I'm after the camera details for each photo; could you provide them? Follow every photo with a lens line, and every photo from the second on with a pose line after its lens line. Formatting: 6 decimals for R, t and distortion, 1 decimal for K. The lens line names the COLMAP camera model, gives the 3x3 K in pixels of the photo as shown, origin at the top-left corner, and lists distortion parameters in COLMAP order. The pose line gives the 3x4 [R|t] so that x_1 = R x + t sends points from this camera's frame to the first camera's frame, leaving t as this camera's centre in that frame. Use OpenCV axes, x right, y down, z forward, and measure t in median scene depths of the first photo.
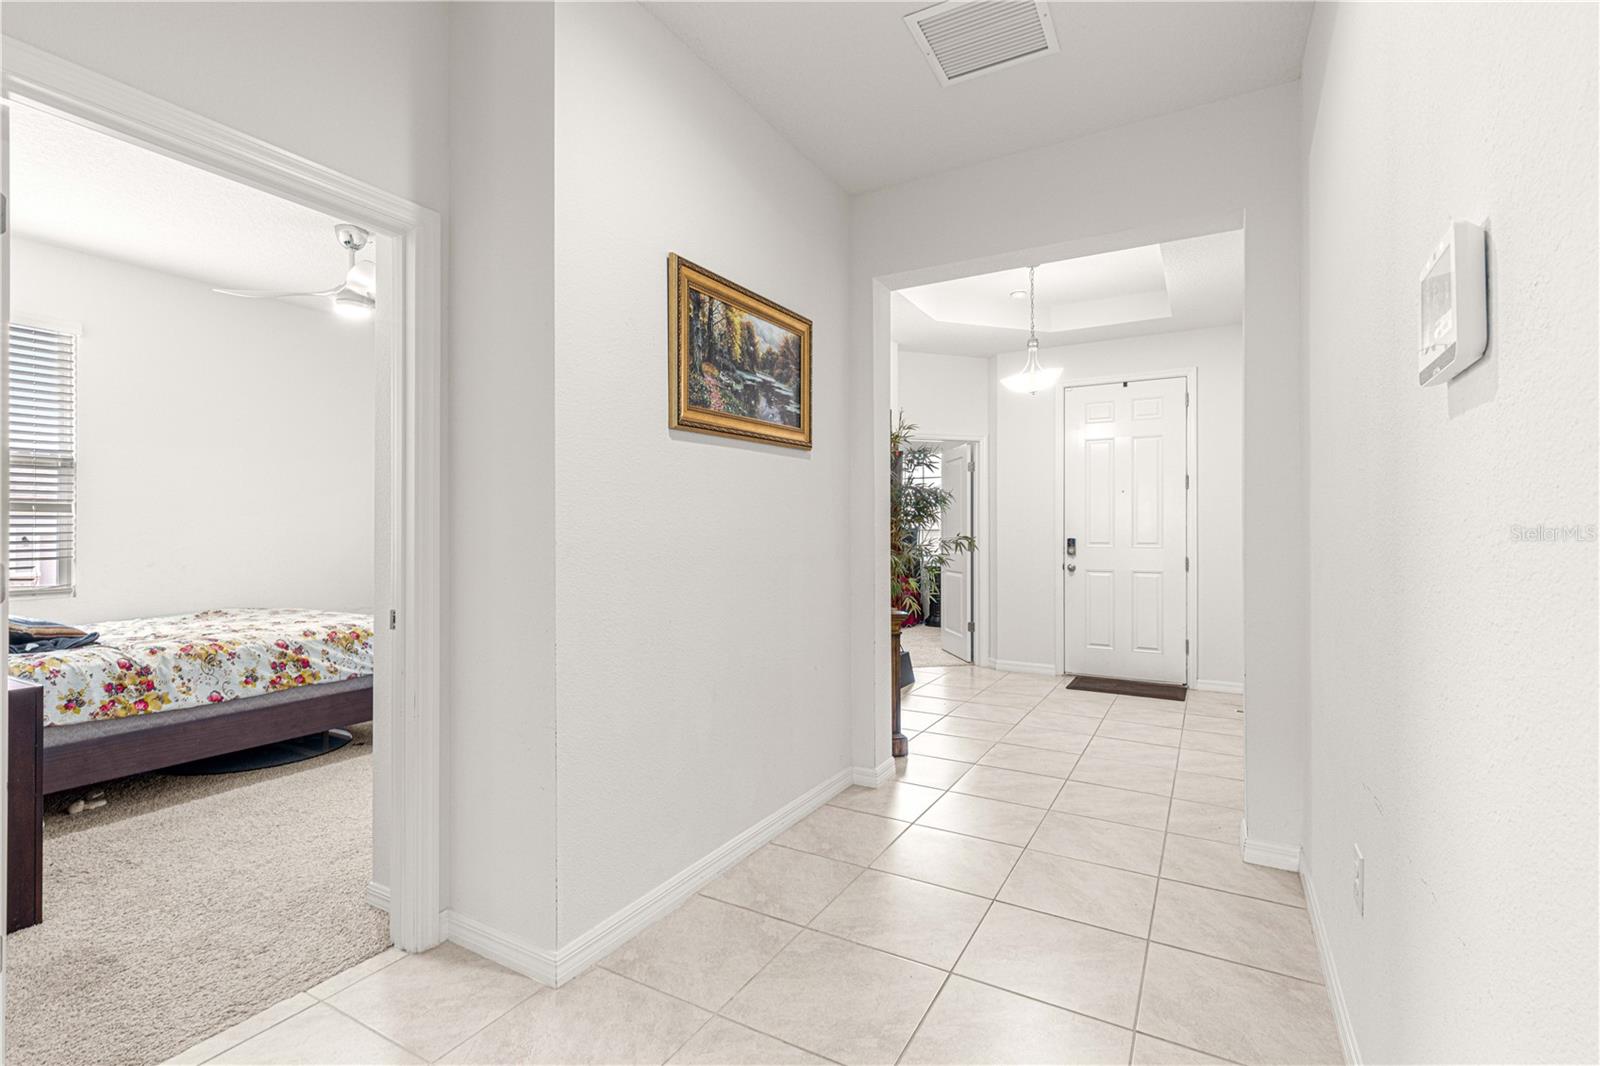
lens RADIAL K [[720.3, 0, 798.8], [0, 720.3, 527.3], [0, 0, 1]] dist [0.003141, -0.000068]
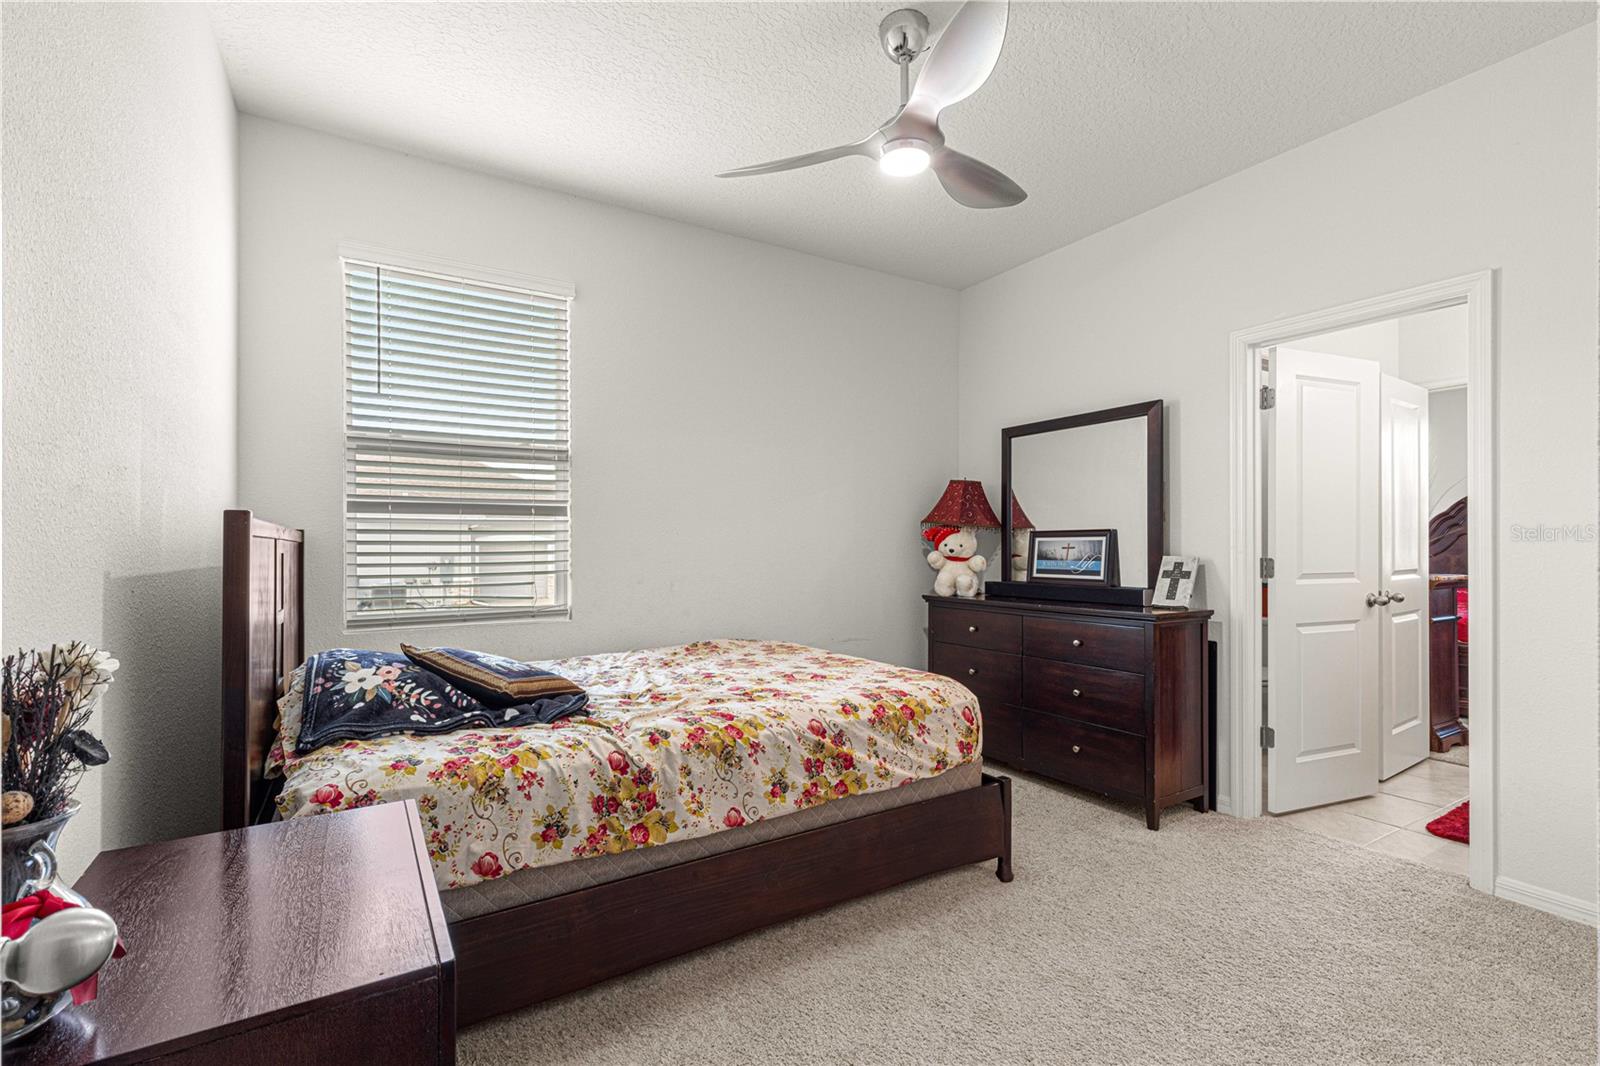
lens RADIAL K [[720.3, 0, 798.8], [0, 720.3, 527.3], [0, 0, 1]] dist [0.003141, -0.000068]
pose [[0.877578, -0.012414, -0.479273, -0.468053], [0.006398, 0.999879, -0.014183, 0.005881], [0.479391, 0.009380, 0.877551, 0.497483]]
